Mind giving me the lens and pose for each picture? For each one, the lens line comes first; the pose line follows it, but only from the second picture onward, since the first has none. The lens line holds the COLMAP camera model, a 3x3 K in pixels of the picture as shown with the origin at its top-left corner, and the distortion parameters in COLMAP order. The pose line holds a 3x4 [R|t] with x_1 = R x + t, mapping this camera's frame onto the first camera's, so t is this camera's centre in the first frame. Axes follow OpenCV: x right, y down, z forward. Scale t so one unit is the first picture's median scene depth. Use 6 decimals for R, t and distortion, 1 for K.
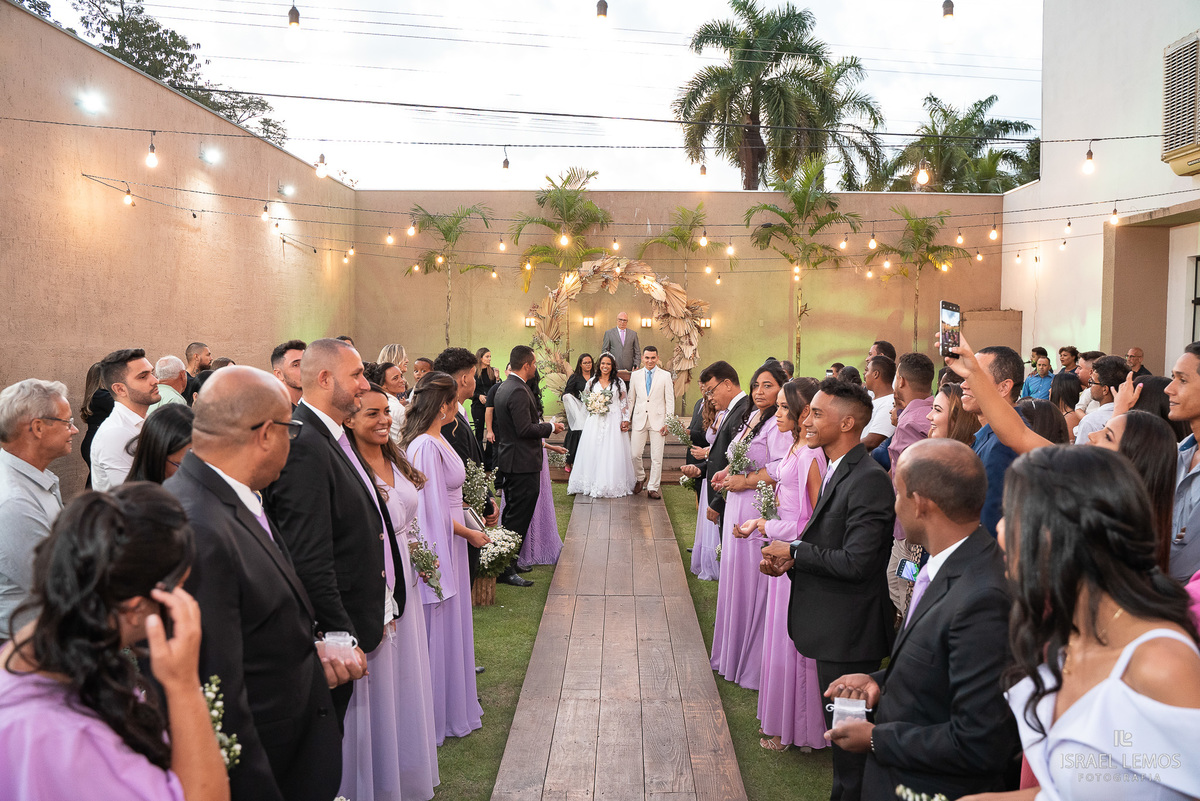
lens RADIAL K [[982.8, 0, 608.0], [0, 982.8, 404.1], [0, 0, 1]] dist [-0.086547, 0.016059]
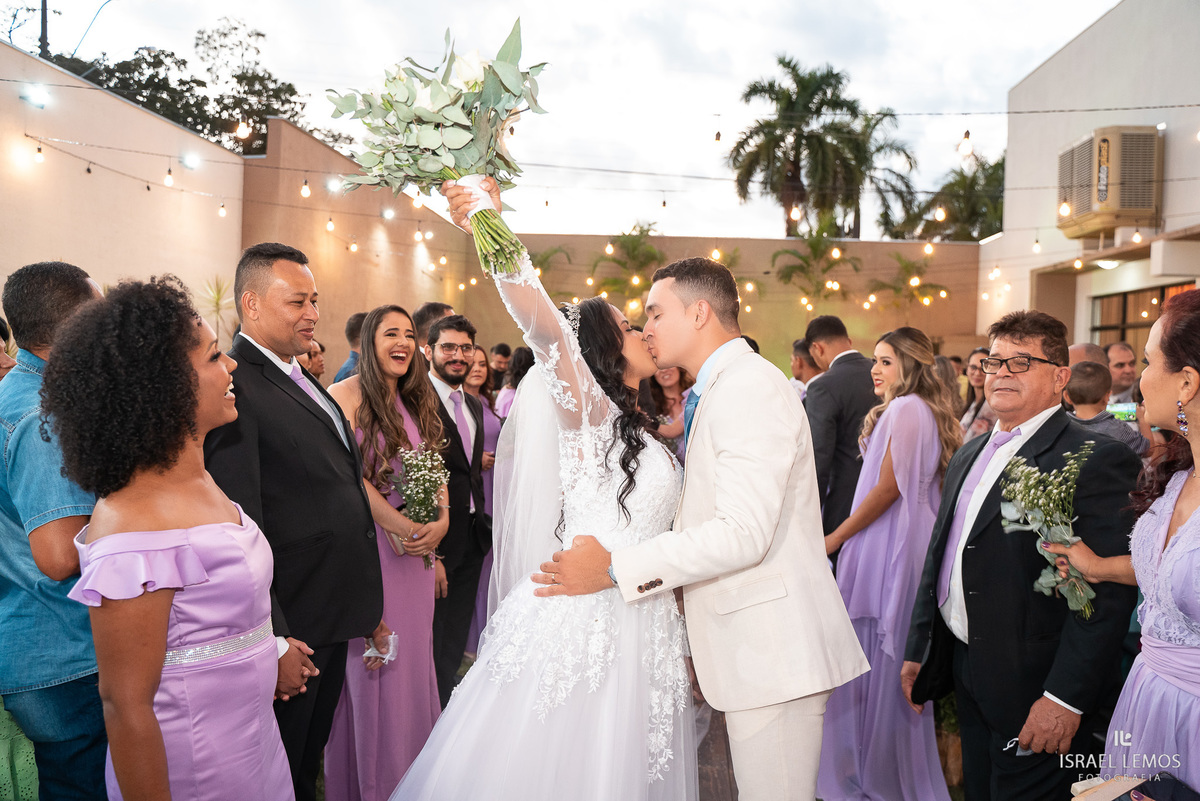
lens RADIAL K [[987.4, 0, 599.0], [0, 987.4, 406.7], [0, 0, 1]] dist [-0.091659, 0.059370]
pose [[0.997821, 0.025041, -0.061045, -0.000493], [-0.026439, 0.999404, -0.022201, 0.016745], [0.060452, 0.023767, 0.997888, -0.134492]]
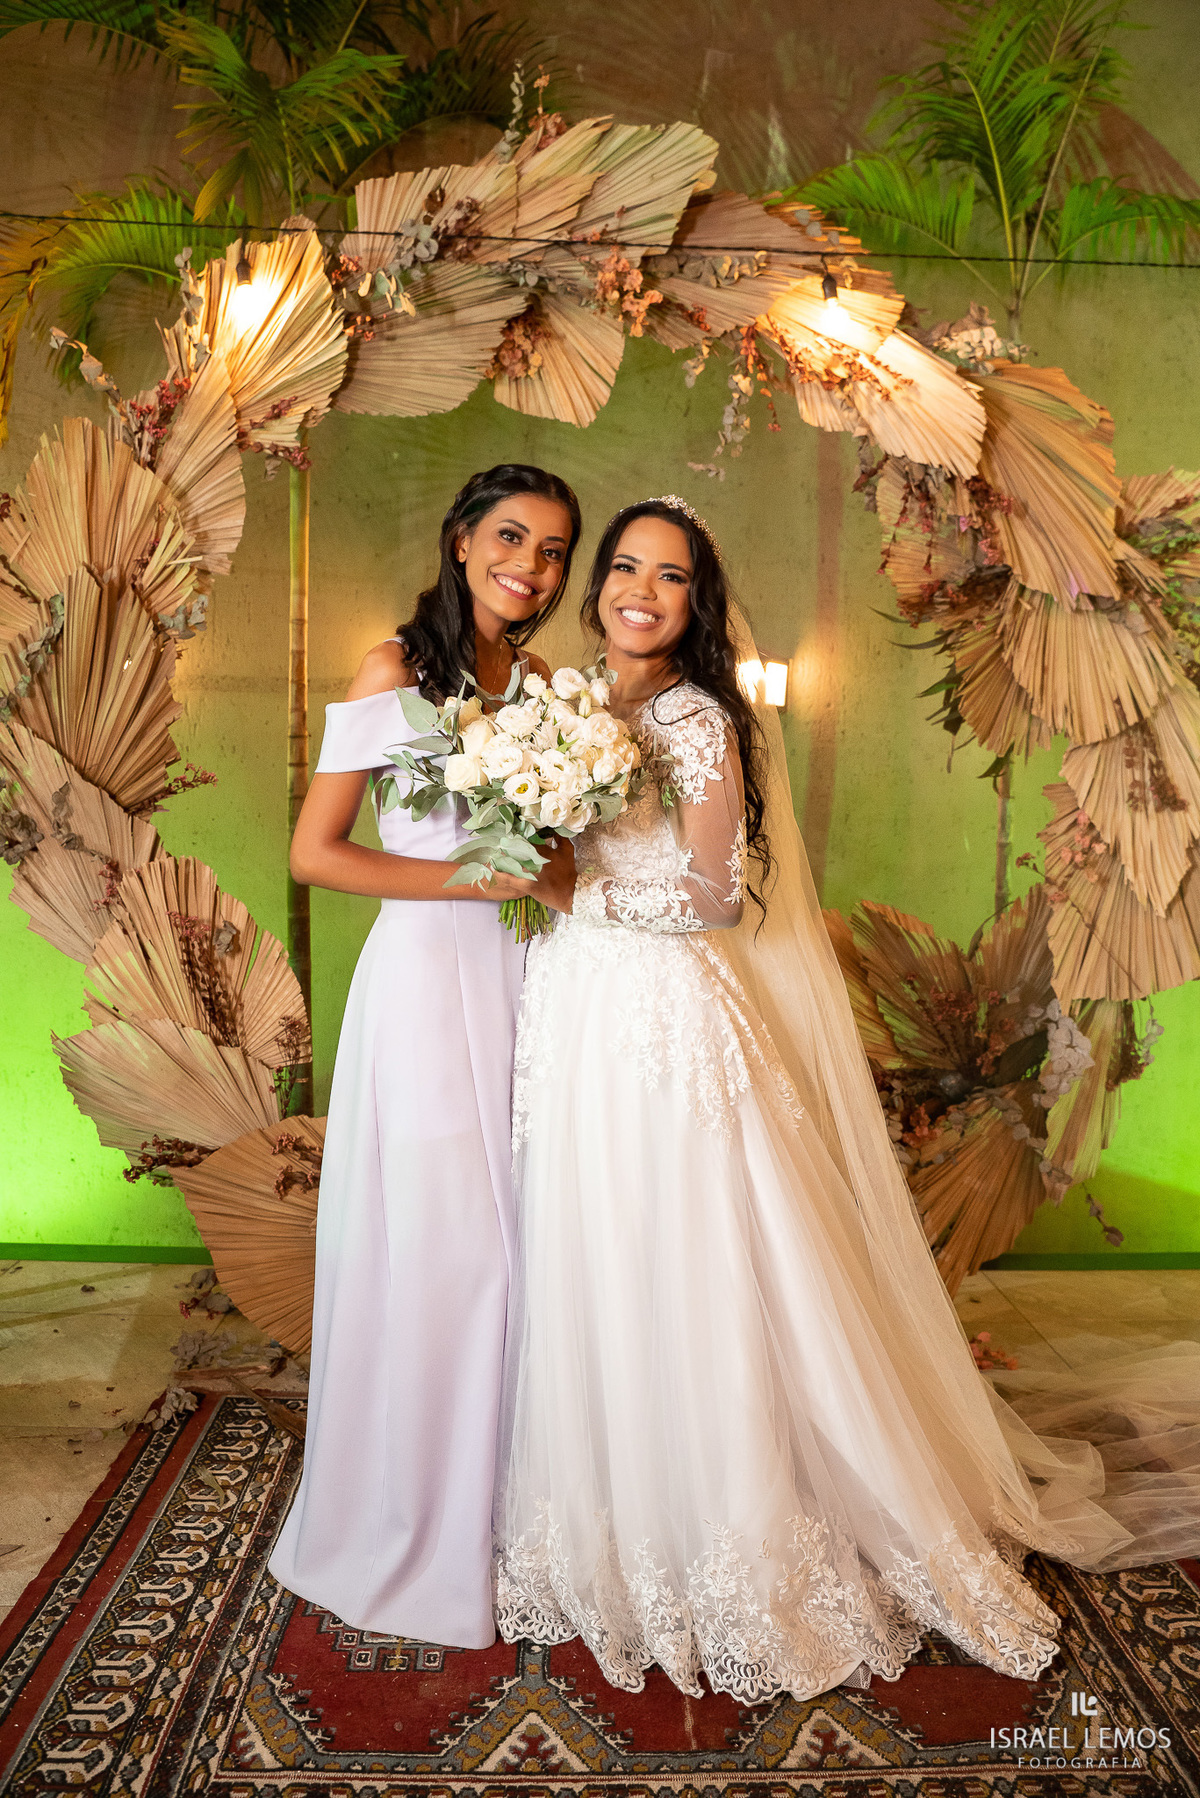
lens RADIAL K [[1479.5, 0, 583.0], [0, 1479.5, 858.6], [0, 0, 1]] dist [-0.091659, 0.059370]
pose [[0.998804, 0.004837, 0.048661, -0.002033], [-0.003193, 0.999424, -0.033790, -0.020421], [-0.048796, 0.033594, 0.998244, 0.357326]]
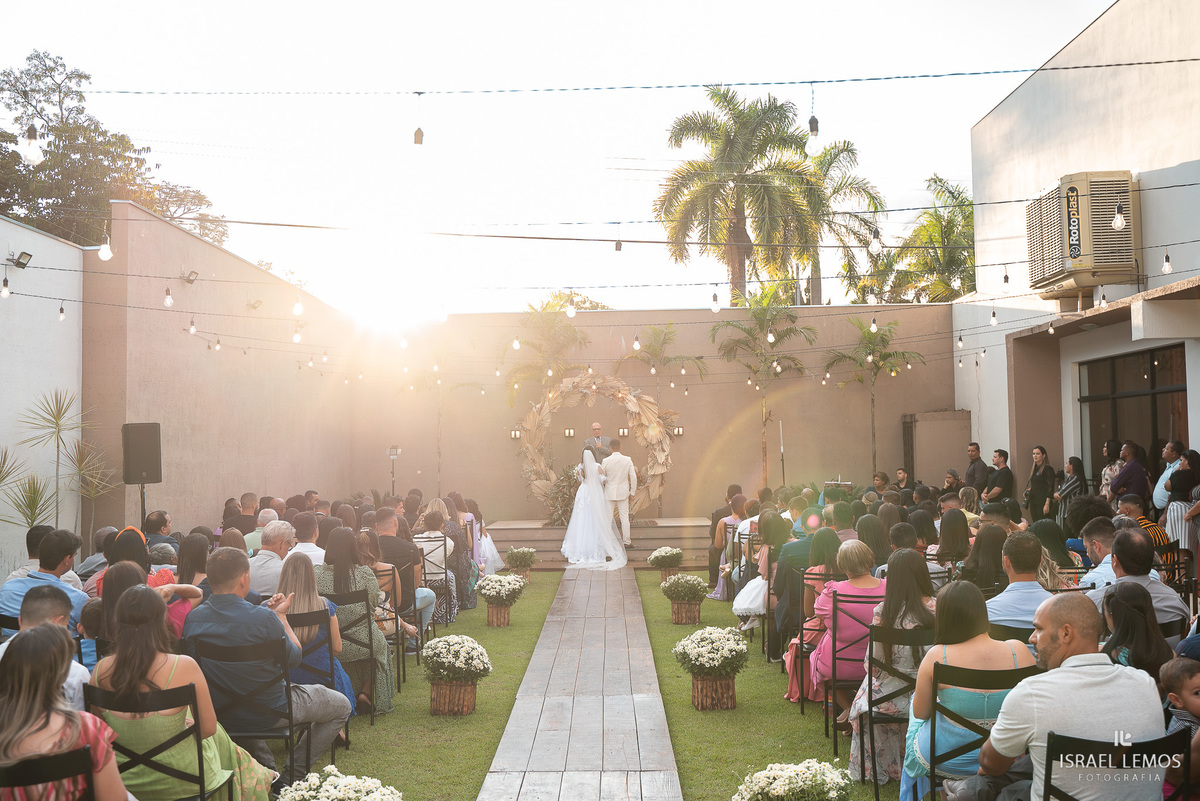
lens RADIAL K [[1216.6, 0, 592.0], [0, 1216.6, 402.3], [0, 0, 1]] dist [-0.012638, 0.000000]
pose [[0.999664, -0.025914, -0.000605, 0.003151], [0.025695, 0.993778, -0.108372, 0.013679], [0.003410, 0.108320, 0.994110, -0.158829]]
